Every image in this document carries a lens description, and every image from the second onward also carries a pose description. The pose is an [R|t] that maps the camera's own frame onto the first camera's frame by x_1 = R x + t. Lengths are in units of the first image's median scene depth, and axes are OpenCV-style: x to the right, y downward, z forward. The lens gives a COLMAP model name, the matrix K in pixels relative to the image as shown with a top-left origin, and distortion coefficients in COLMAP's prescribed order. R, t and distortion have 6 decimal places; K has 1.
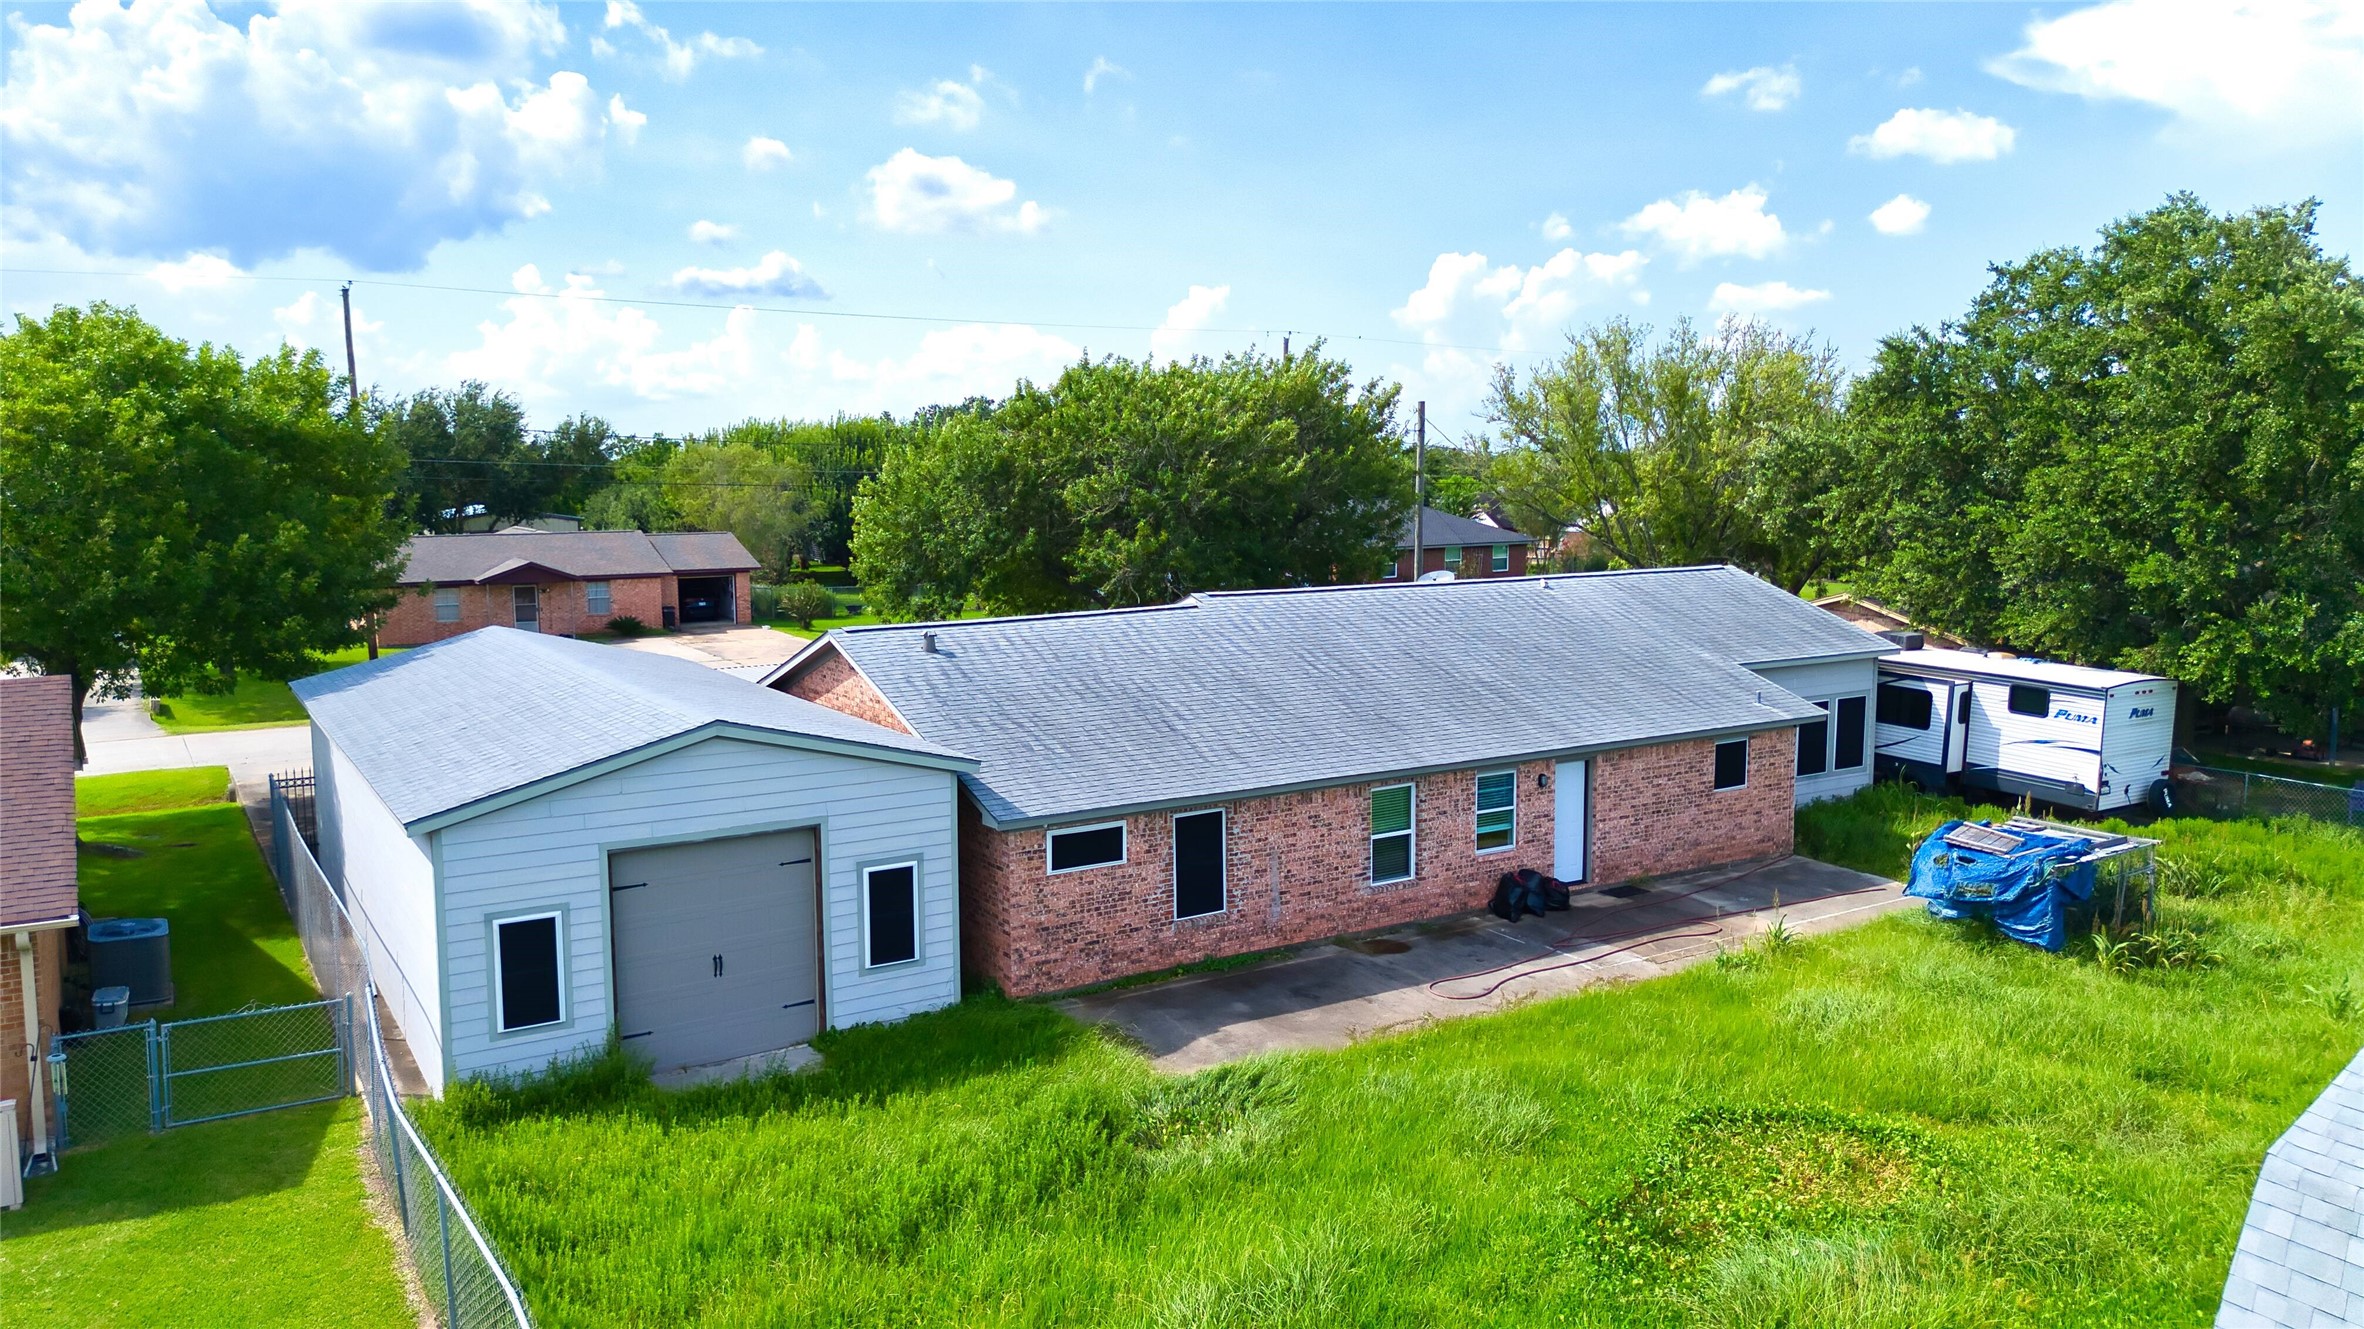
lens RADIAL K [[1739.5, 0, 1175.4], [0, 1739.5, 653.0], [0, 0, 1]] dist [0.065852, -0.000440]
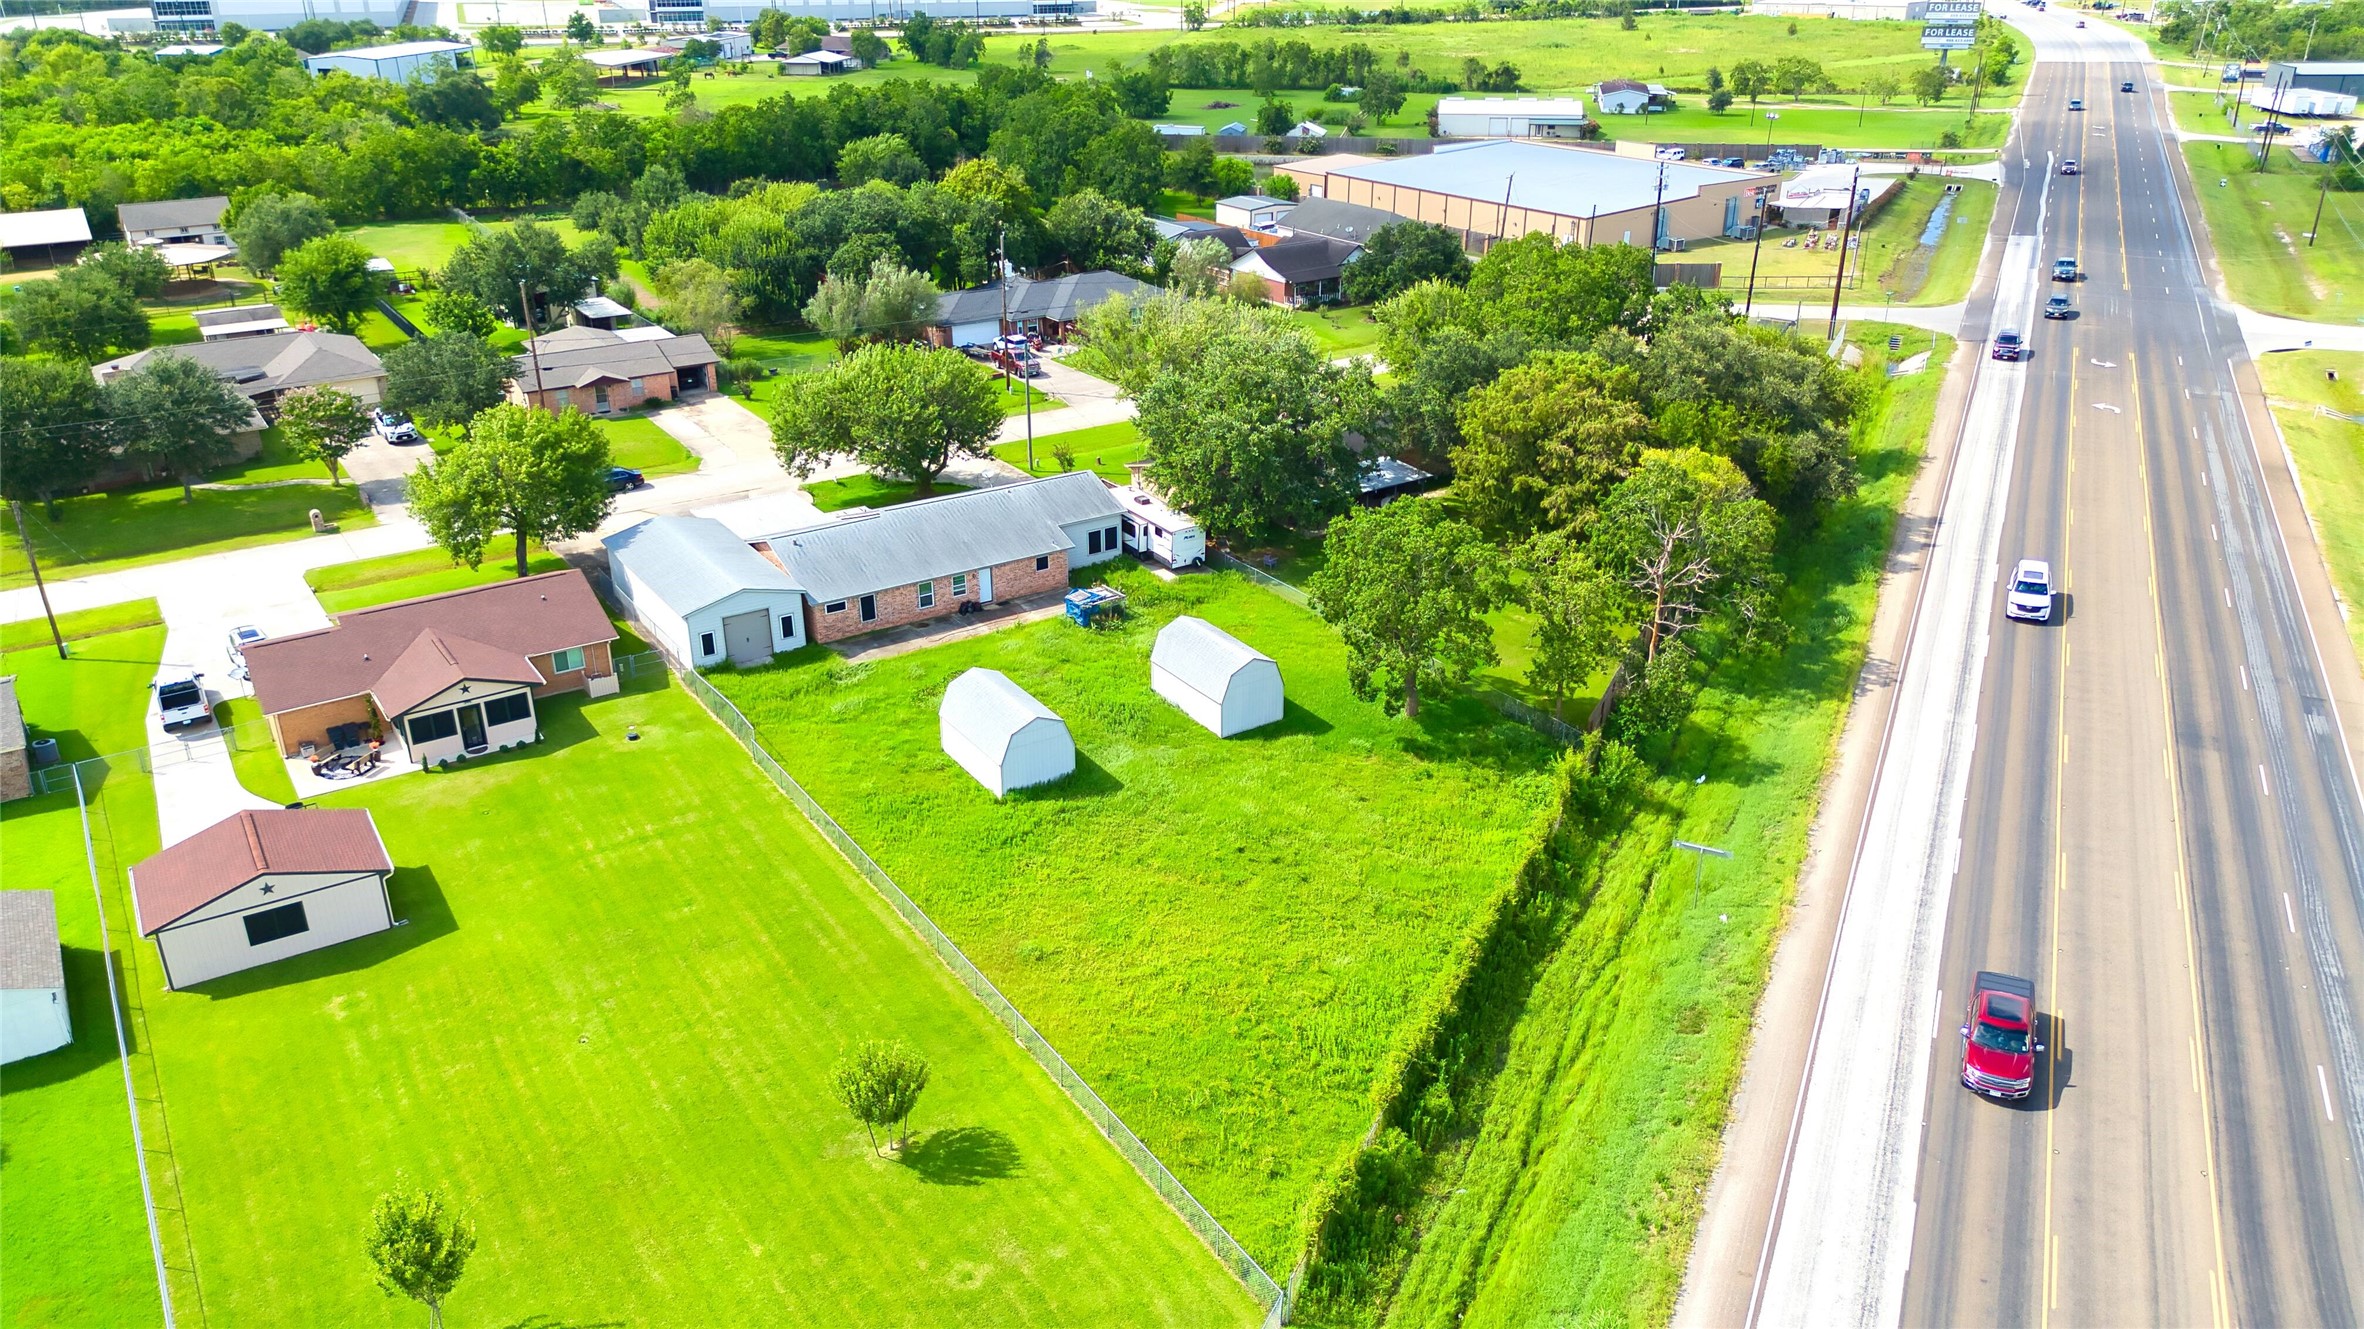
lens RADIAL K [[1739.5, 0, 1192.0], [0, 1739.5, 666.5], [0, 0, 1]] dist [0.065852, -0.000440]
pose [[0.999179, -0.009267, 0.039432, 0.620793], [-0.002536, 0.957258, 0.289224, -0.939975], [-0.040427, -0.289087, 0.956449, -2.979165]]
